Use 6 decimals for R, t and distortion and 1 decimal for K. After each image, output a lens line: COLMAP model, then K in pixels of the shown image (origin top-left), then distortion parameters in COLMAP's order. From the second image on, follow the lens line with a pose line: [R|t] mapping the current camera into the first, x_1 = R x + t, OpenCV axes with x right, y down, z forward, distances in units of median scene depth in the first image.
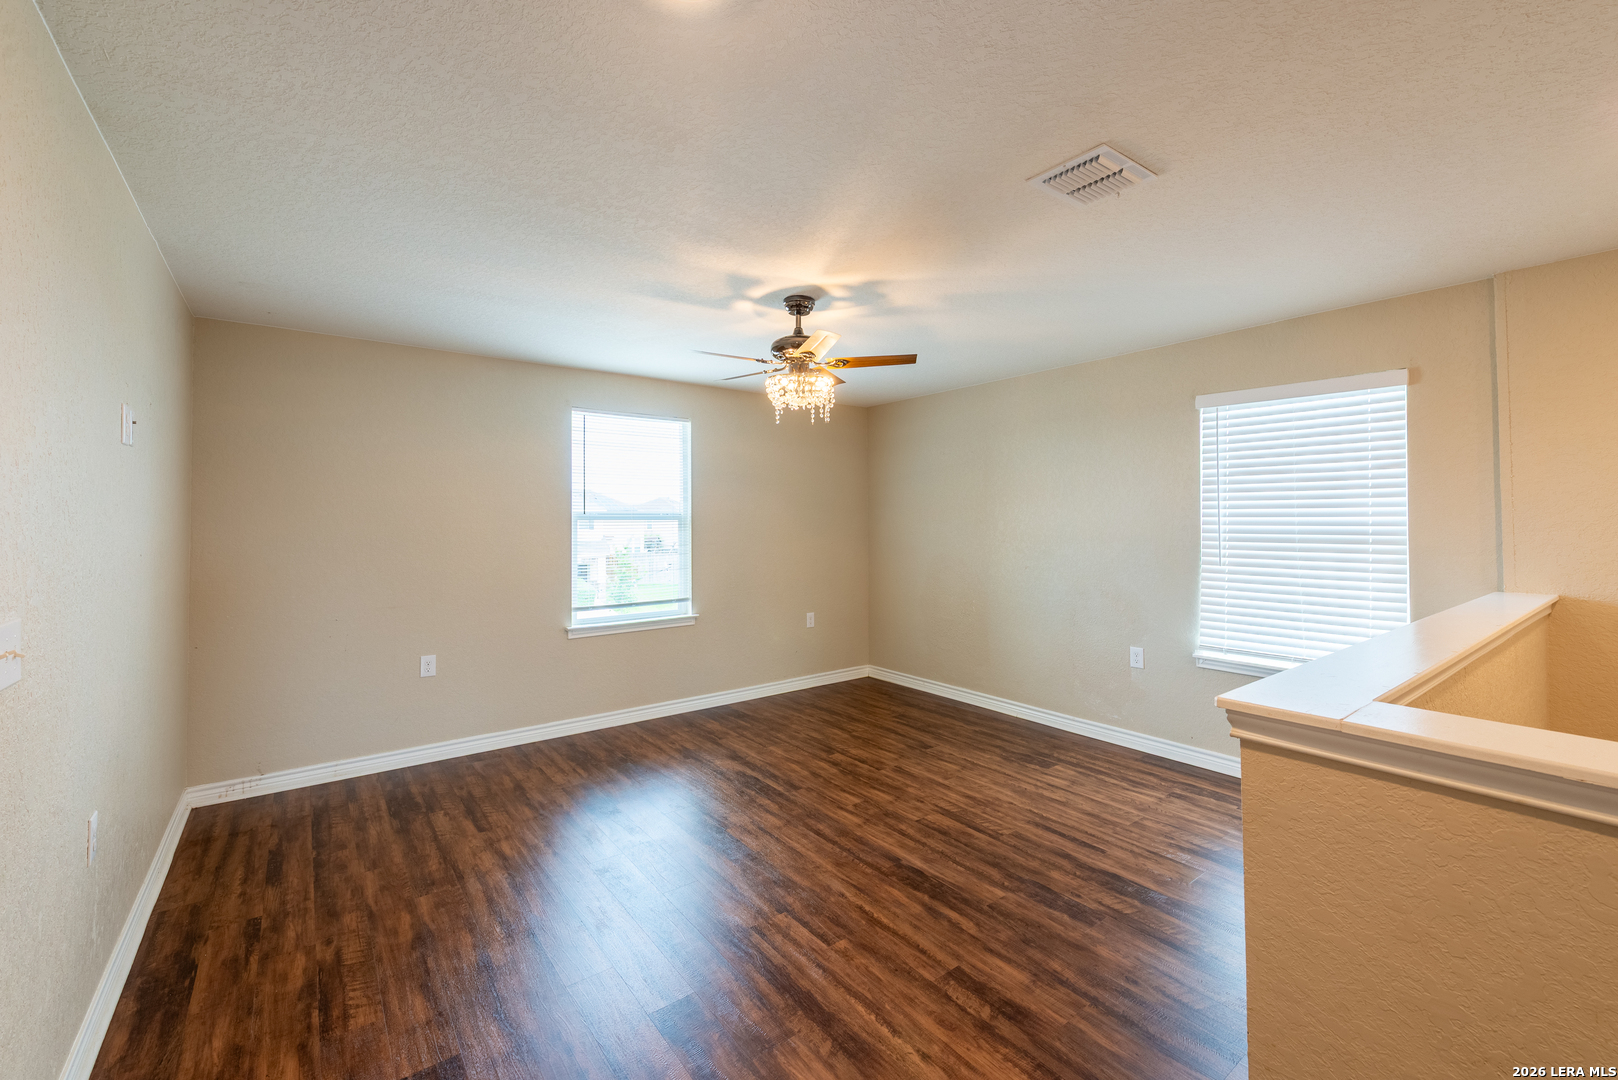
lens RADIAL K [[670.3, 0, 788.4], [0, 670.3, 509.1], [0, 0, 1]] dist [0.007888, -0.002031]
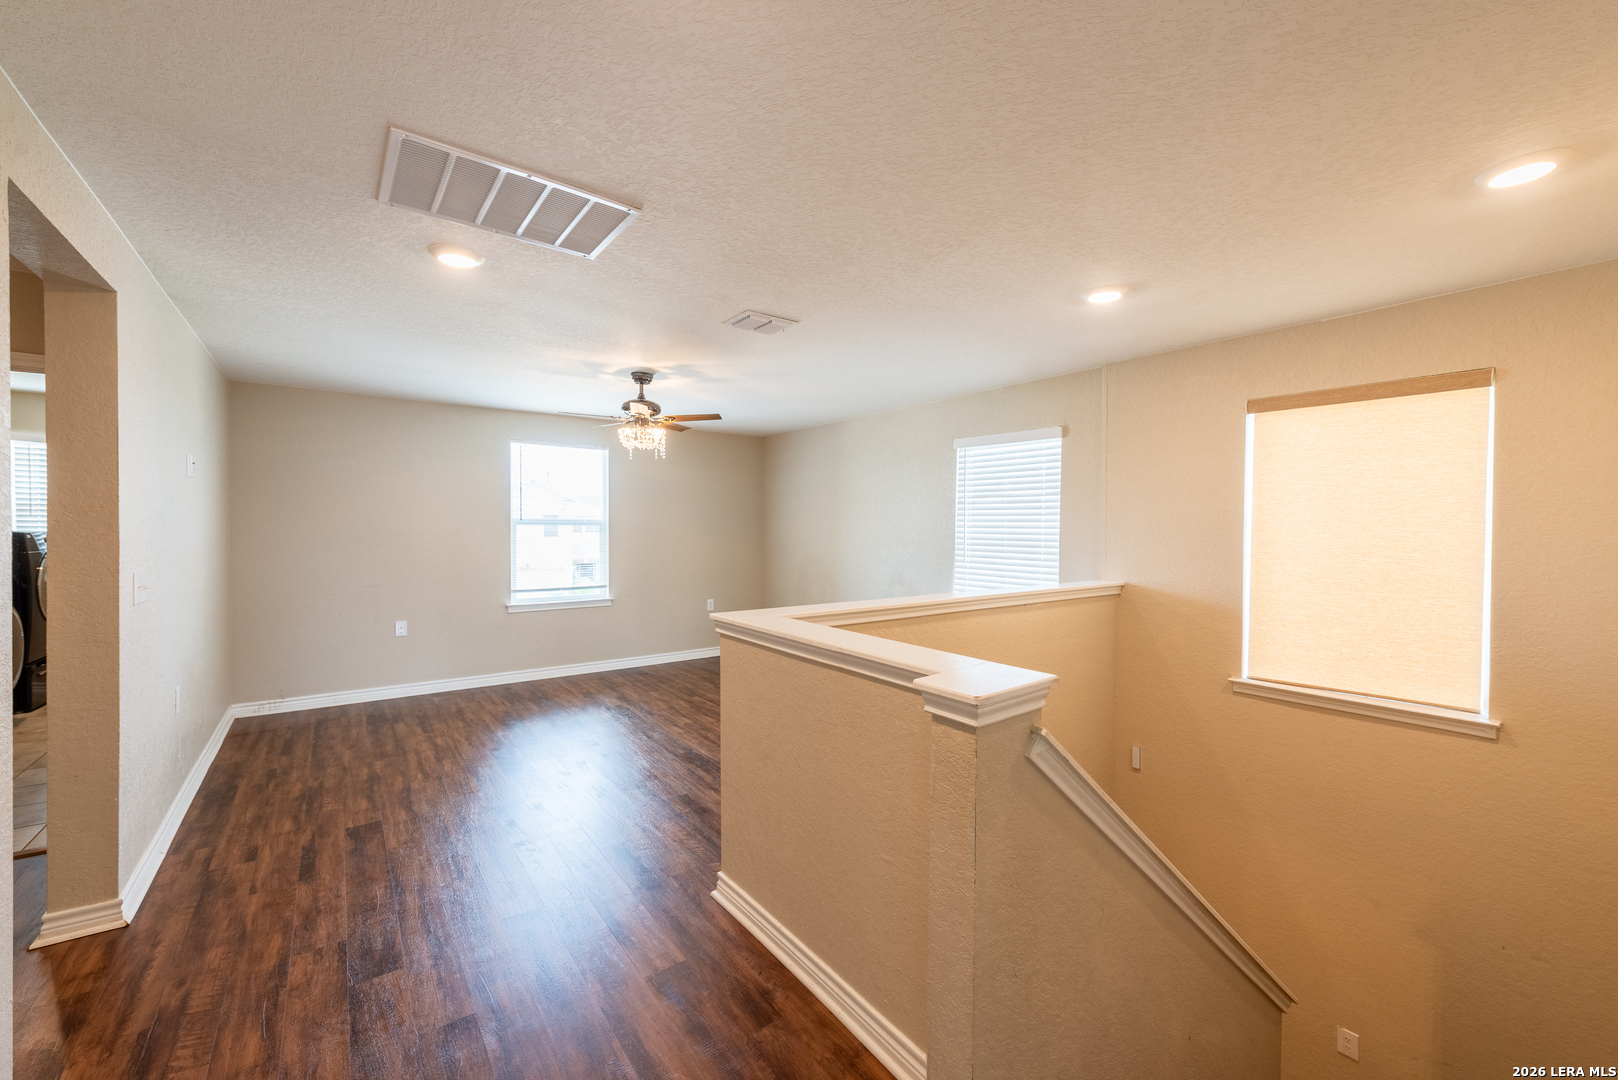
lens RADIAL K [[670.3, 0, 809.9], [0, 670.3, 539.7], [0, 0, 1]] dist [0.007888, -0.002031]
pose [[0.999754, 0.011986, -0.018676, 0.403403], [-0.011289, 0.999253, 0.036971, -0.013370], [0.019105, -0.036751, 0.999142, -0.442561]]
